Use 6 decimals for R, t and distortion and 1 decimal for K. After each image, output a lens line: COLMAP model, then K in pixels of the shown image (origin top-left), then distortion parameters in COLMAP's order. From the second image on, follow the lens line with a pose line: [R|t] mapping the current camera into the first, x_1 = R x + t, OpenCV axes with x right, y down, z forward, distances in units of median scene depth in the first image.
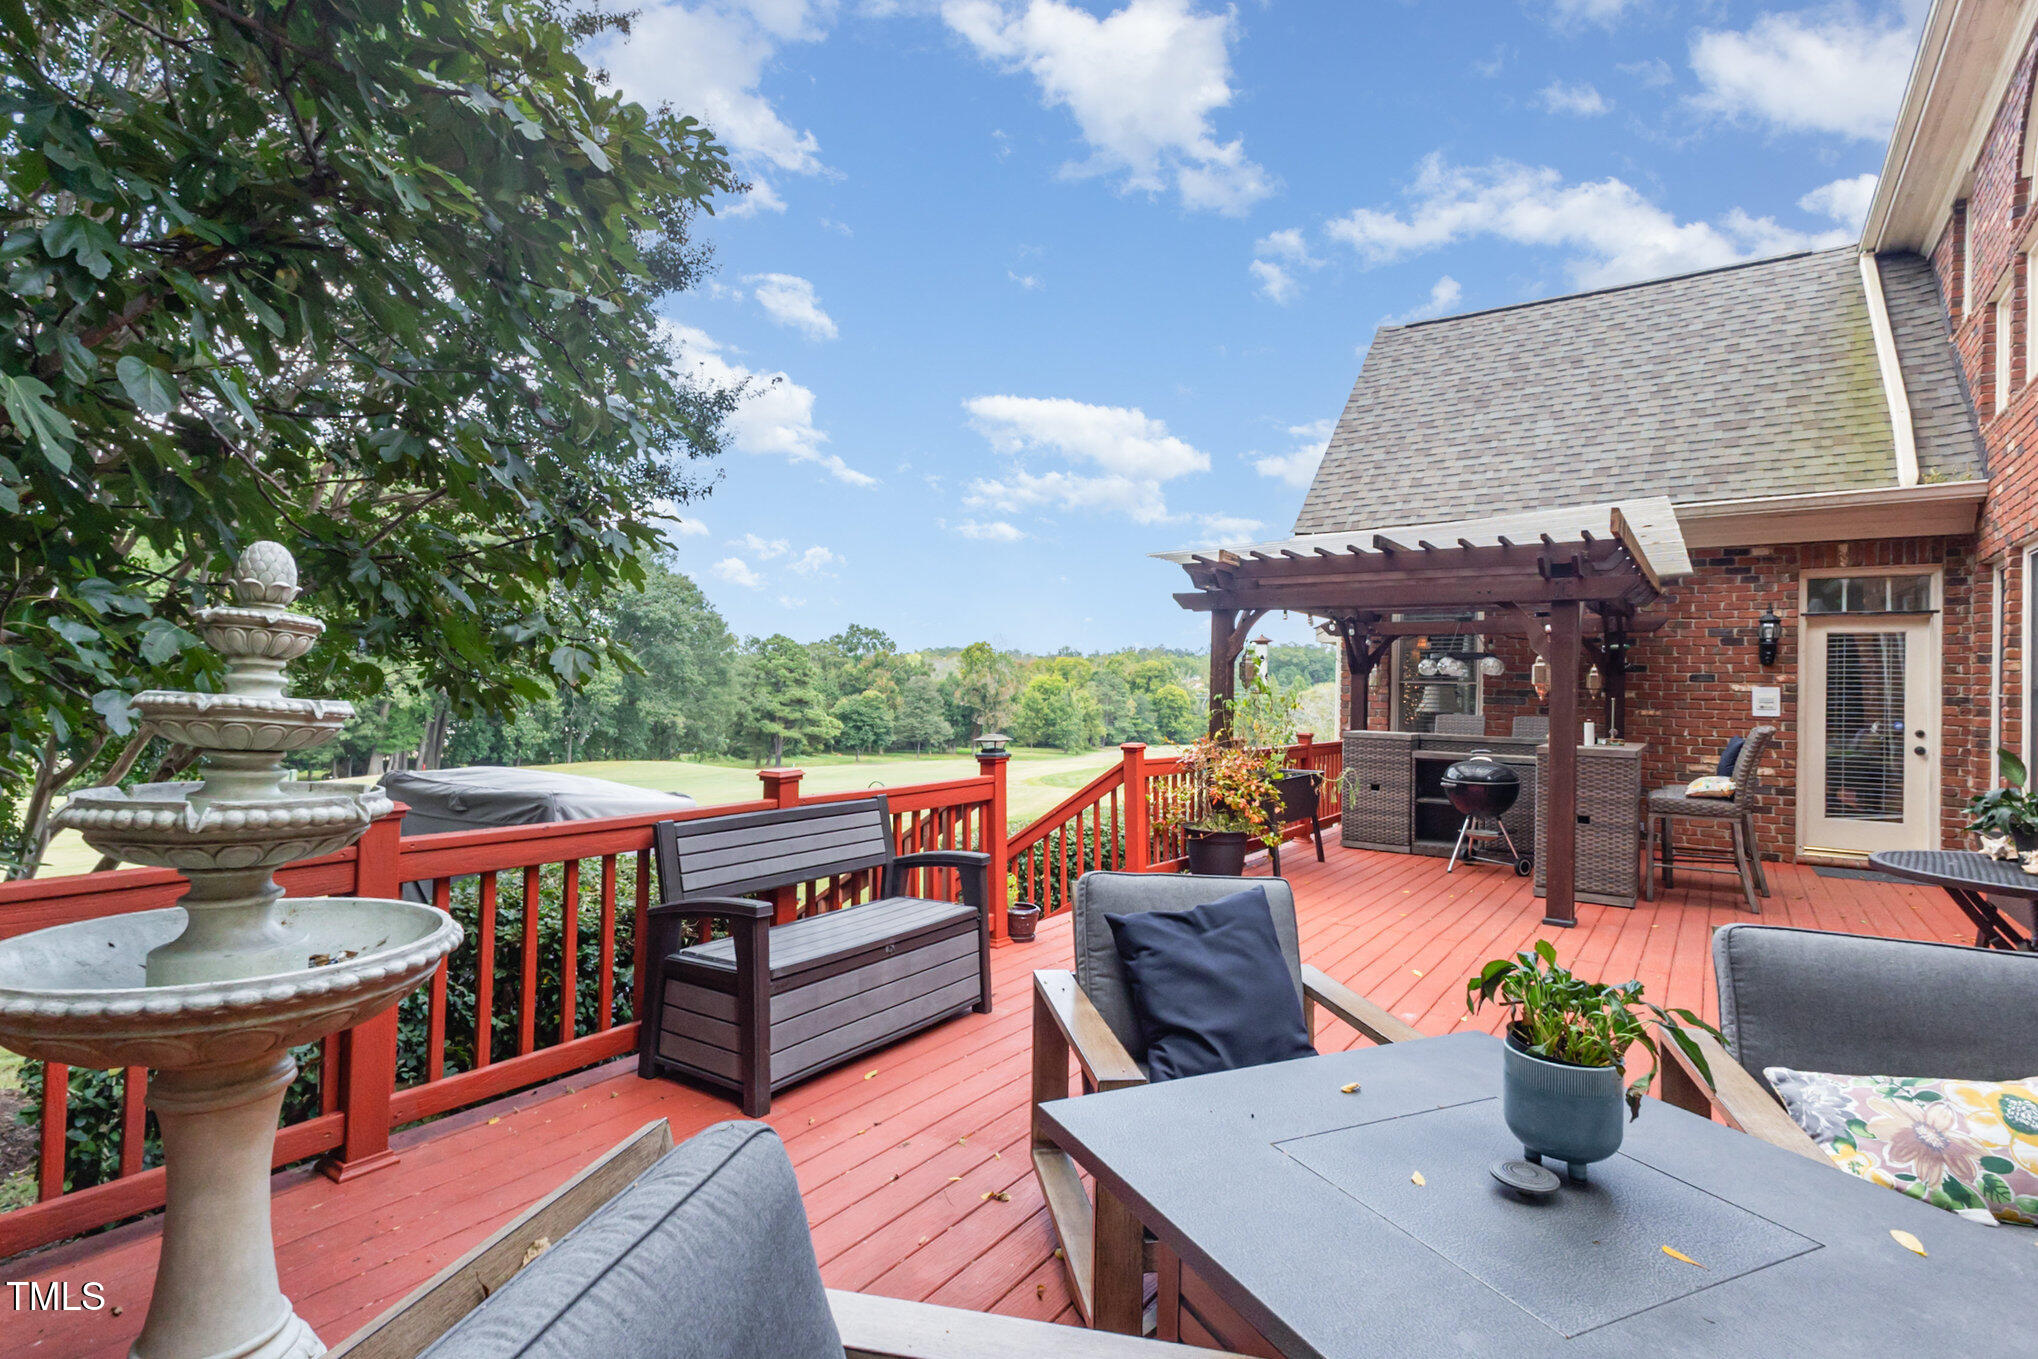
lens RADIAL K [[986.4, 0, 1031.0], [0, 986.4, 681.0], [0, 0, 1]] dist [0.027196, -0.003466]
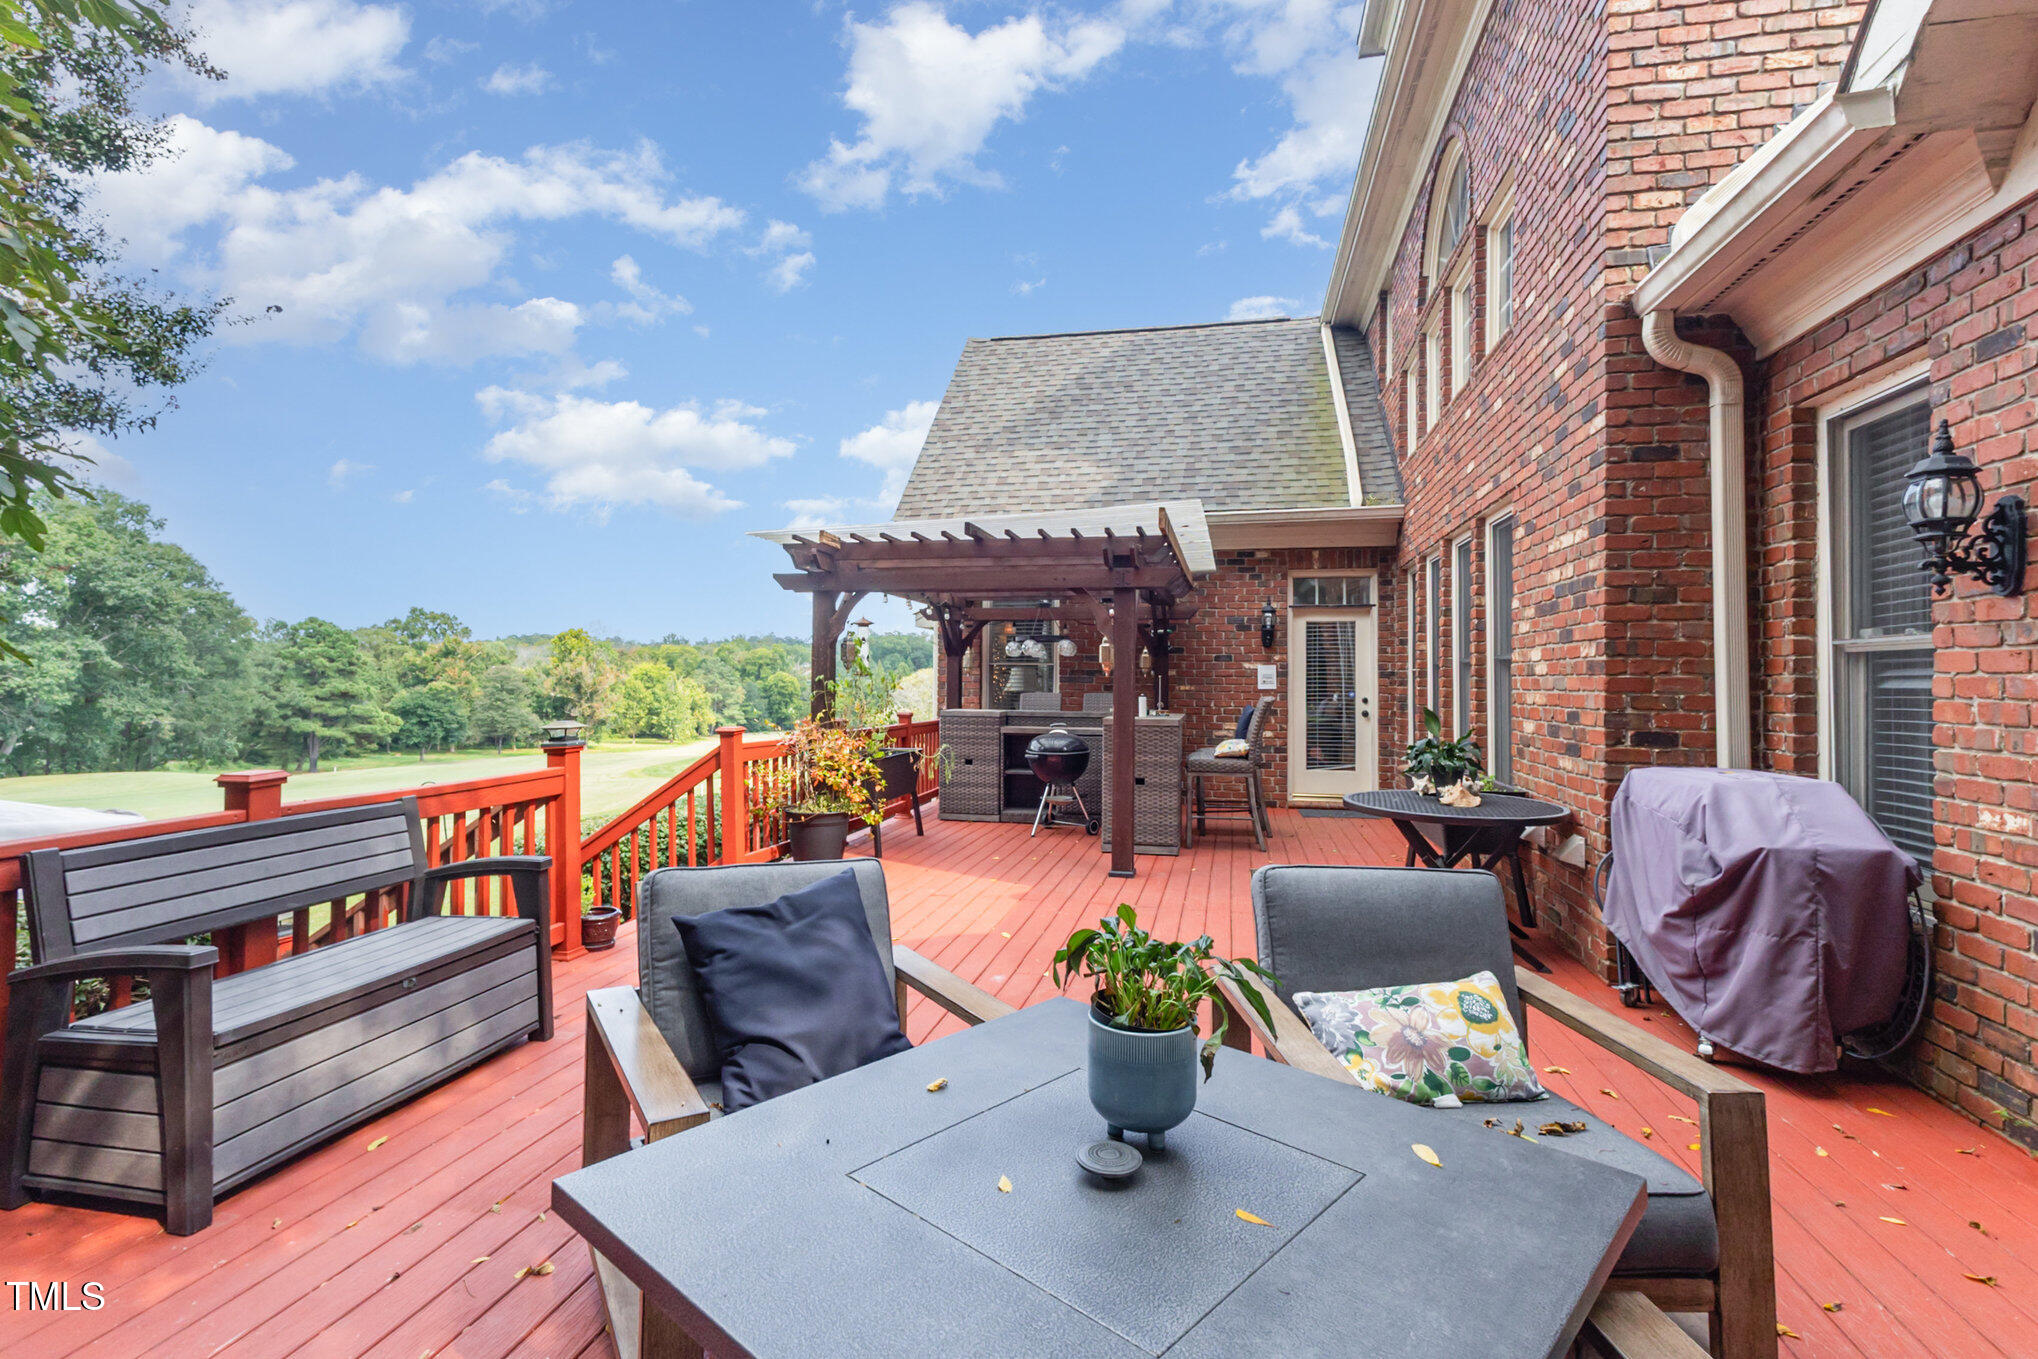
lens RADIAL K [[939.7, 0, 1008.8], [0, 939.7, 664.1], [0, 0, 1]] dist [0.023703, -0.004247]
pose [[0.930071, -0.005777, 0.367334, 0.019316], [0.007802, 0.999961, -0.004027, 0.007607], [-0.367297, 0.006612, 0.930080, 0.048189]]
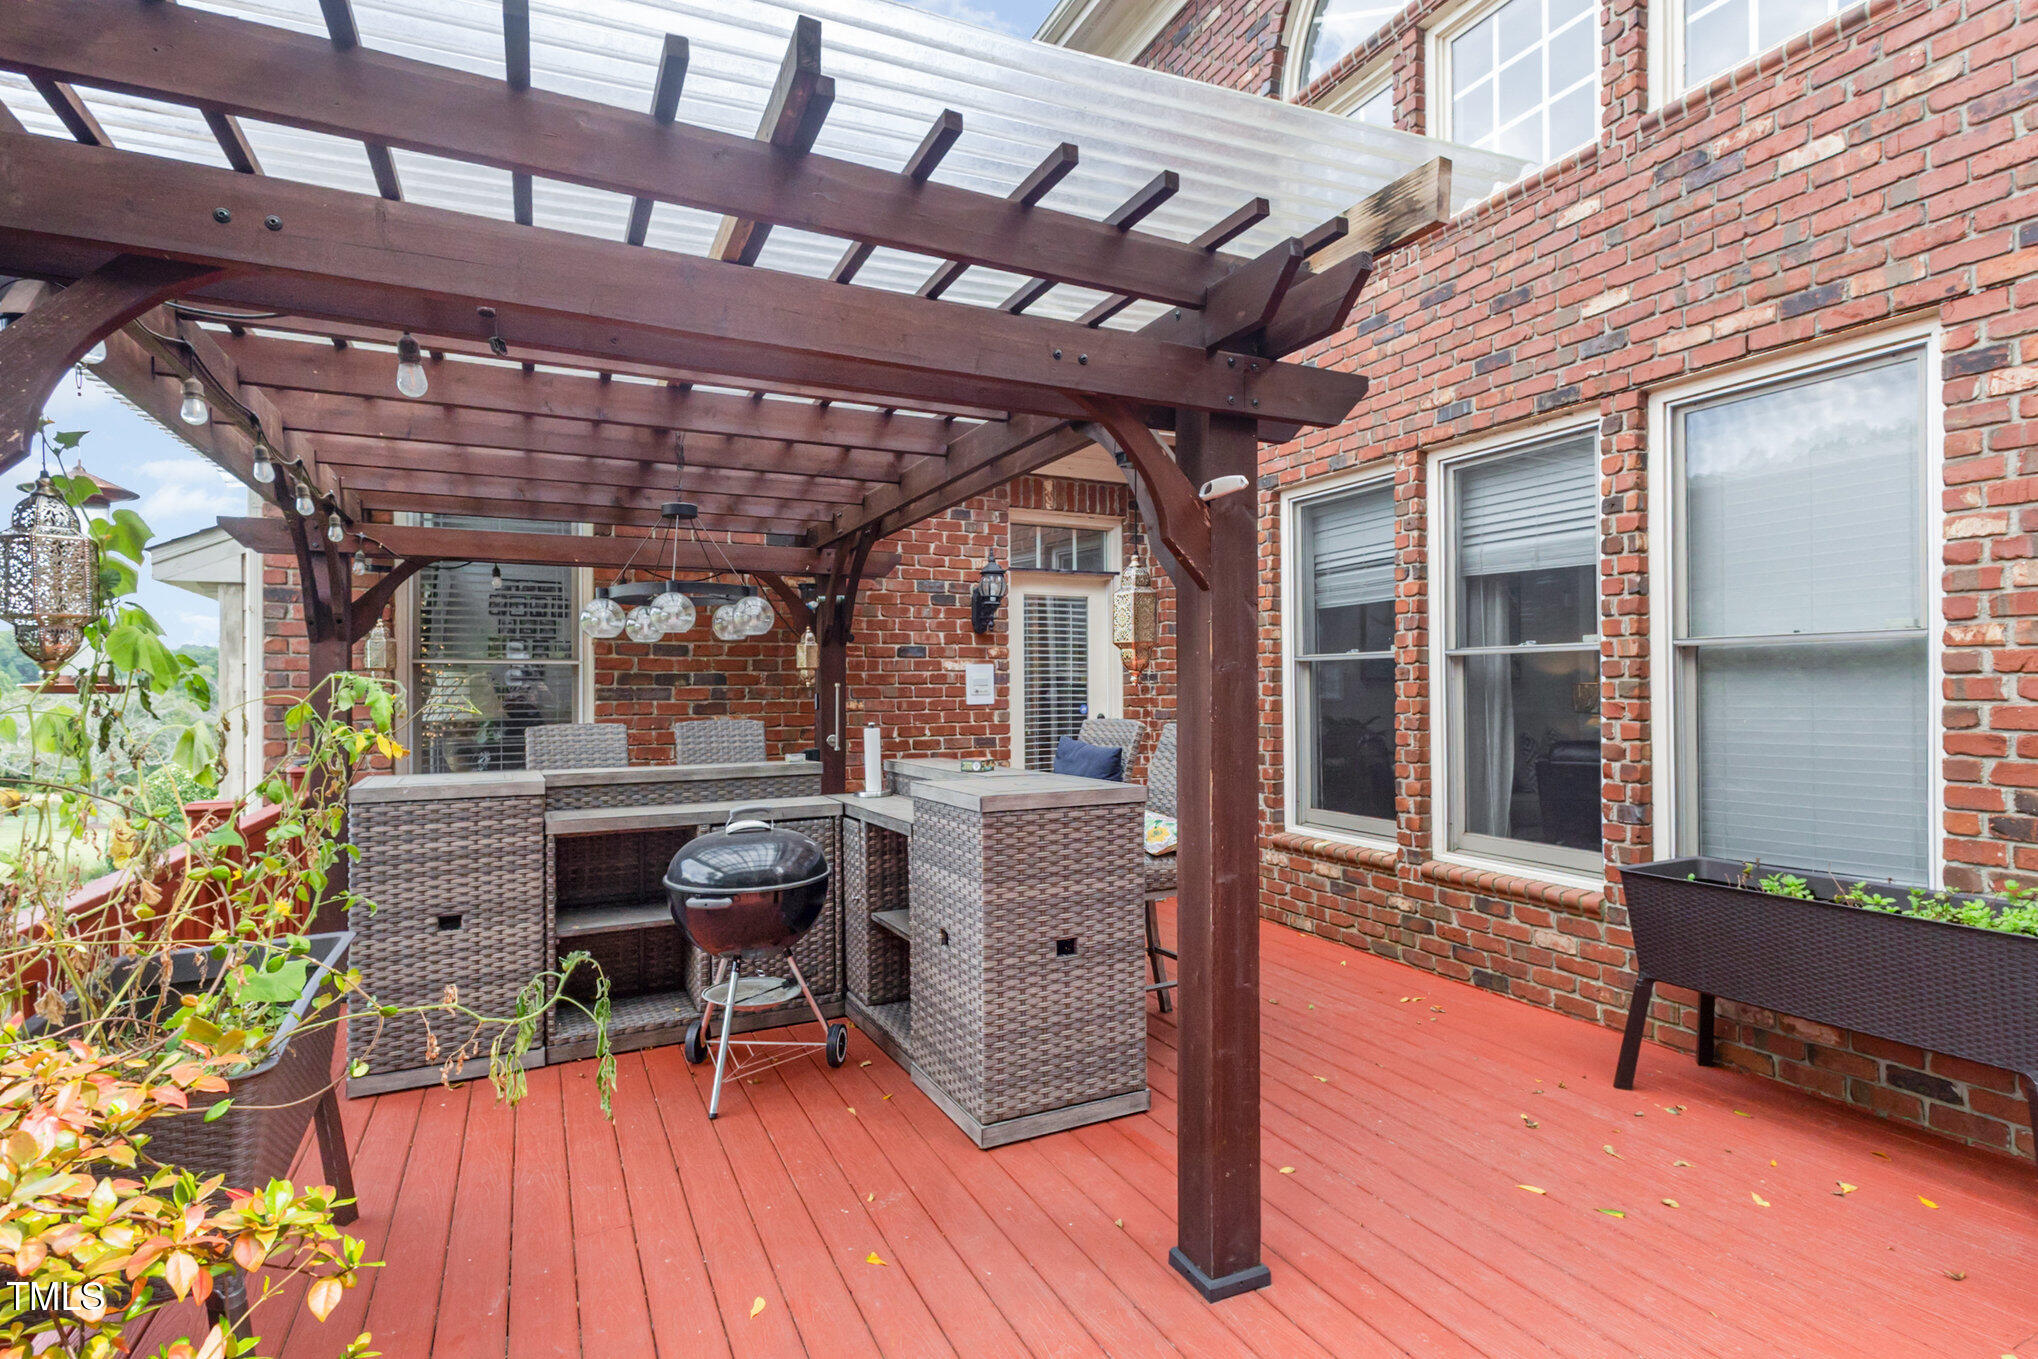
lens RADIAL K [[977.6, 0, 1015.1], [0, 977.6, 683.3], [0, 0, 1]] dist [0.001519, 0.000035]
pose [[0.486564, -0.020300, 0.873409, 0.136915], [0.011880, 0.999791, 0.016619, 0.009785], [-0.873564, 0.002290, 0.486704, 0.703755]]
